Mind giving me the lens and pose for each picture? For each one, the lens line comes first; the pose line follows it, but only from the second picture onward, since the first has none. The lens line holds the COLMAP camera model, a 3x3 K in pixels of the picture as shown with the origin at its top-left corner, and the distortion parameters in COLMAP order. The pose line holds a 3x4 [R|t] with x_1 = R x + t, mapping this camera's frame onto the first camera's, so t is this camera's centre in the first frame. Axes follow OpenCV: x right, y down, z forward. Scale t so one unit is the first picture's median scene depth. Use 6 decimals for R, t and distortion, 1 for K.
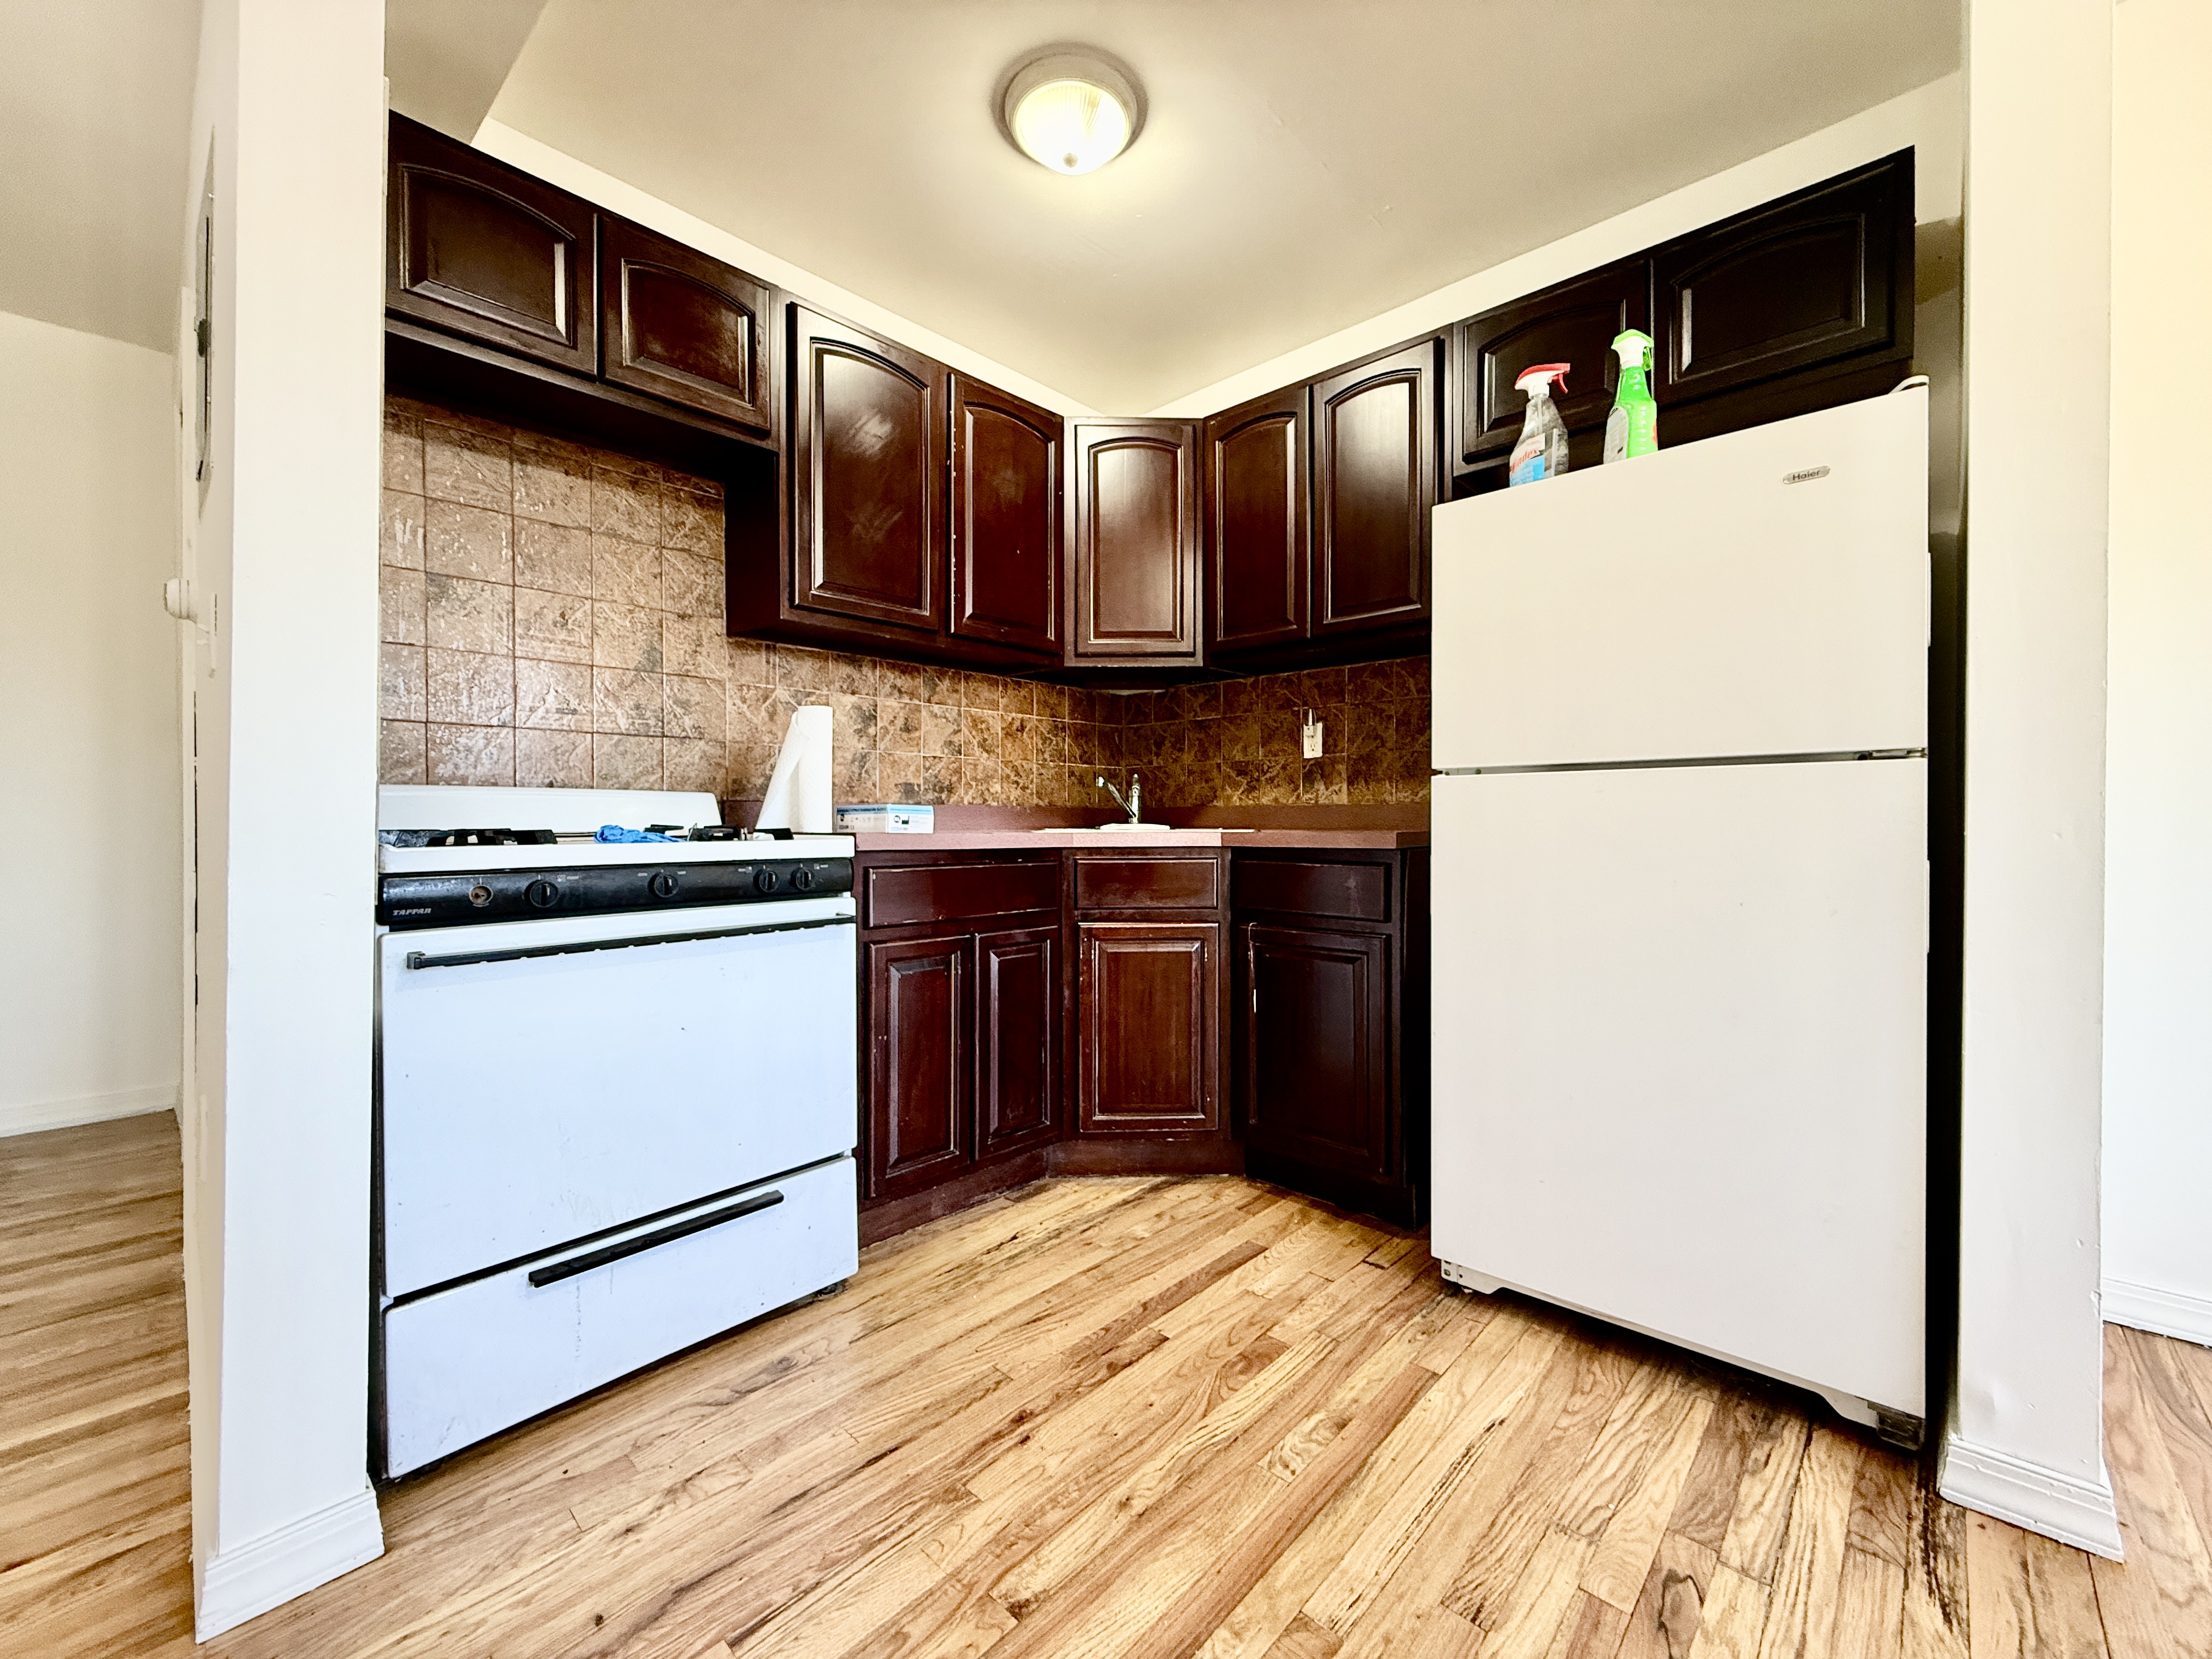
lens RADIAL K [[888.9, 0, 1109.3], [0, 888.9, 823.9], [0, 0, 1]] dist [-0.003163, 0.000720]
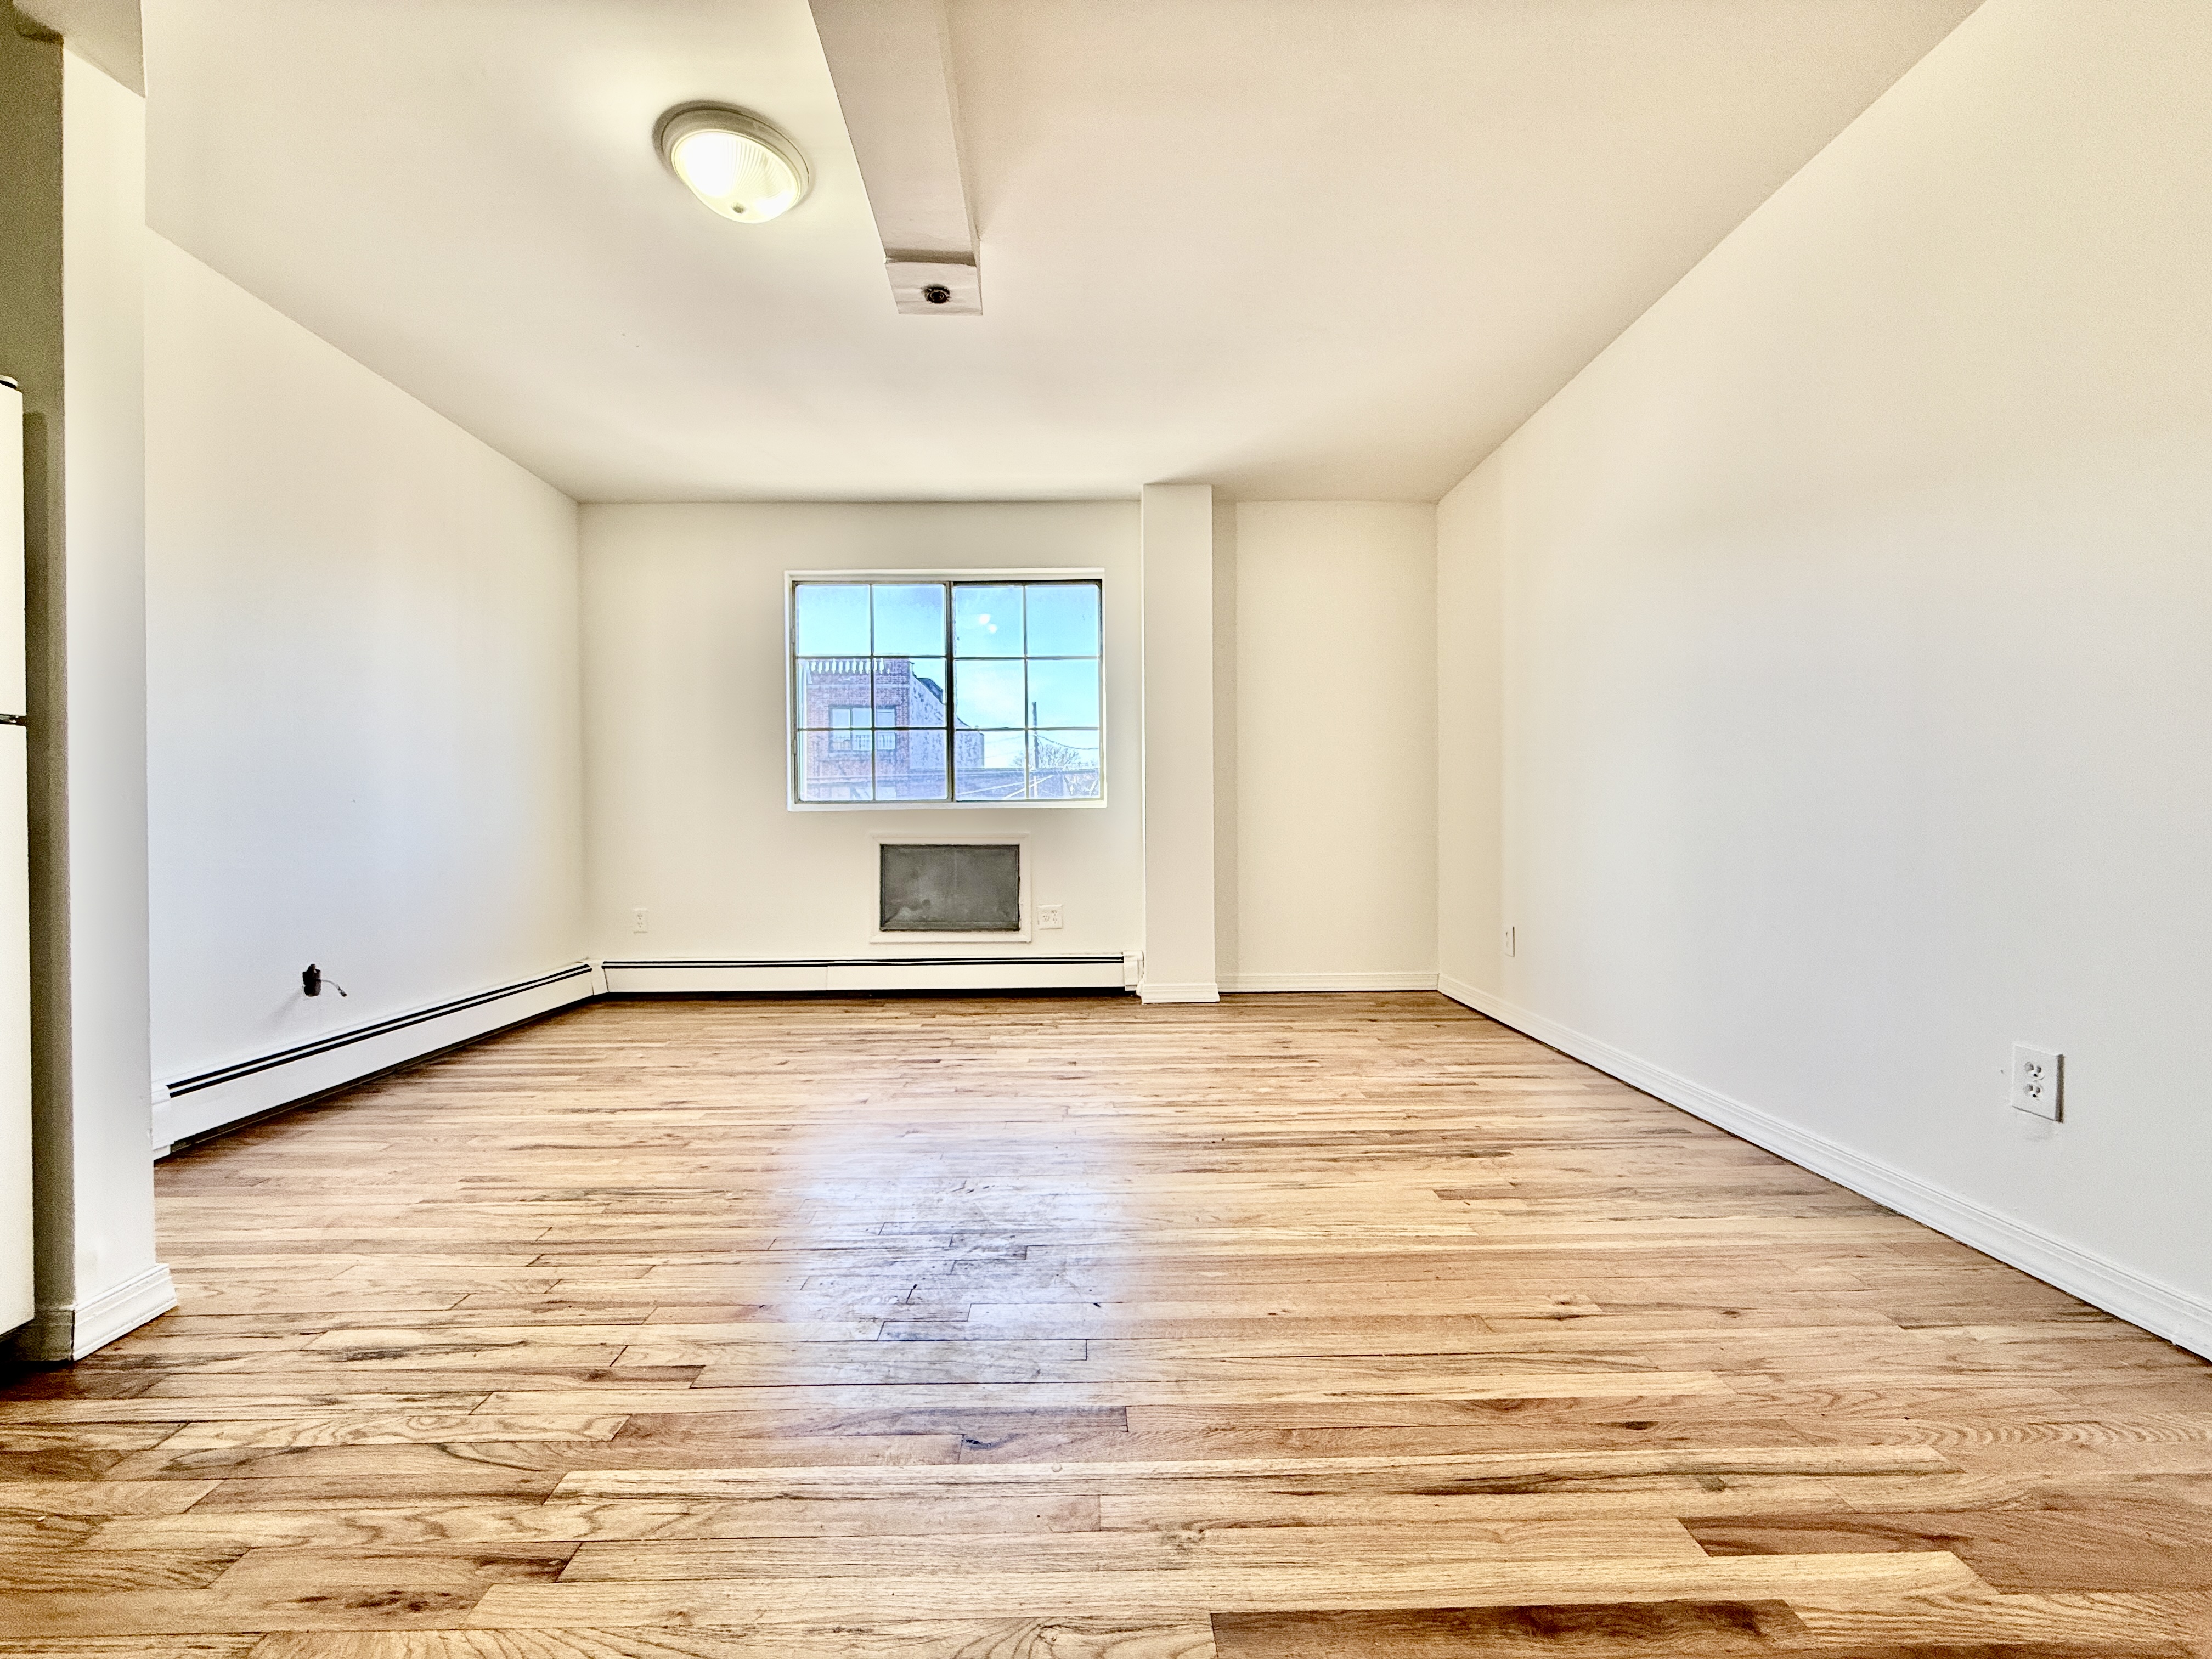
lens RADIAL K [[888.9, 0, 1103.3], [0, 888.9, 830.3], [0, 0, 1]] dist [-0.003163, 0.000720]
pose [[-0.703372, 0.005438, 0.710801, -0.572823], [0.011881, 0.999921, 0.004107, 0.048016], [-0.710722, 0.011334, -0.703381, 0.575067]]
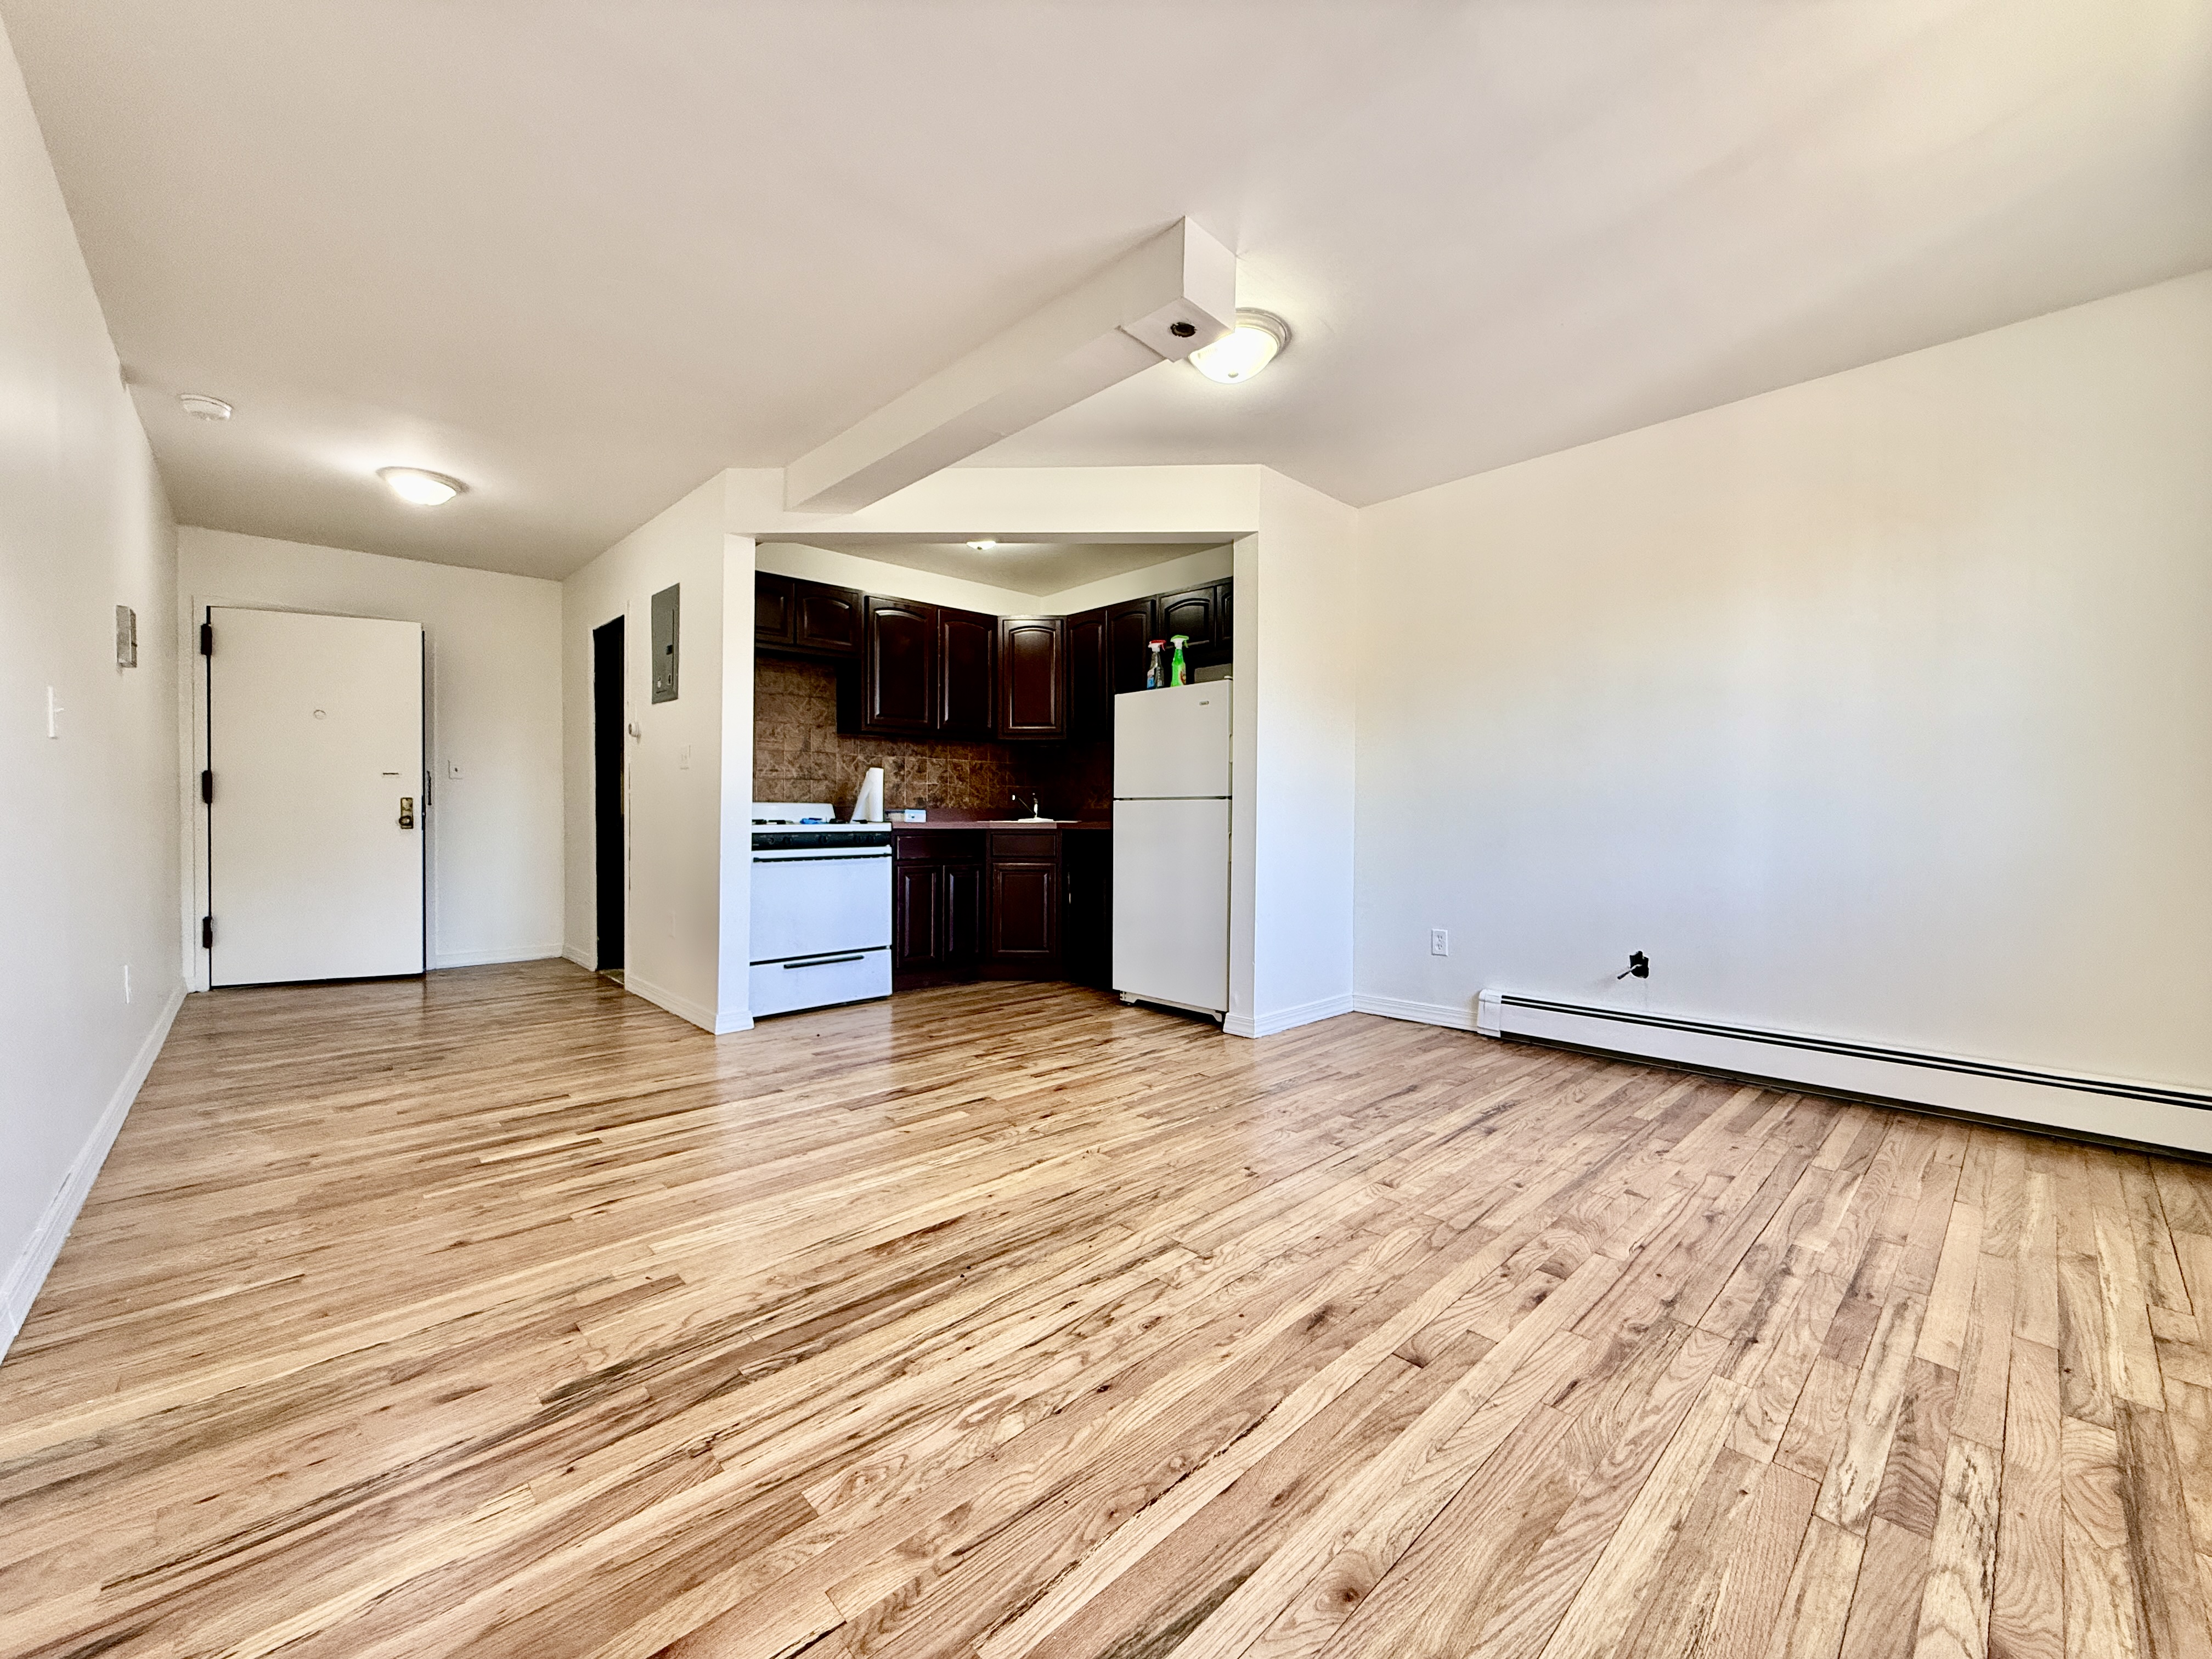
lens RADIAL K [[888.9, 0, 1108.9], [0, 888.9, 826.7], [0, 0, 1]] dist [-0.003163, 0.000720]
pose [[0.998394, 0.007430, -0.056154, 0.475442], [-0.006752, 0.999902, 0.012251, -0.010919], [0.056240, -0.011852, 0.998347, -1.495804]]
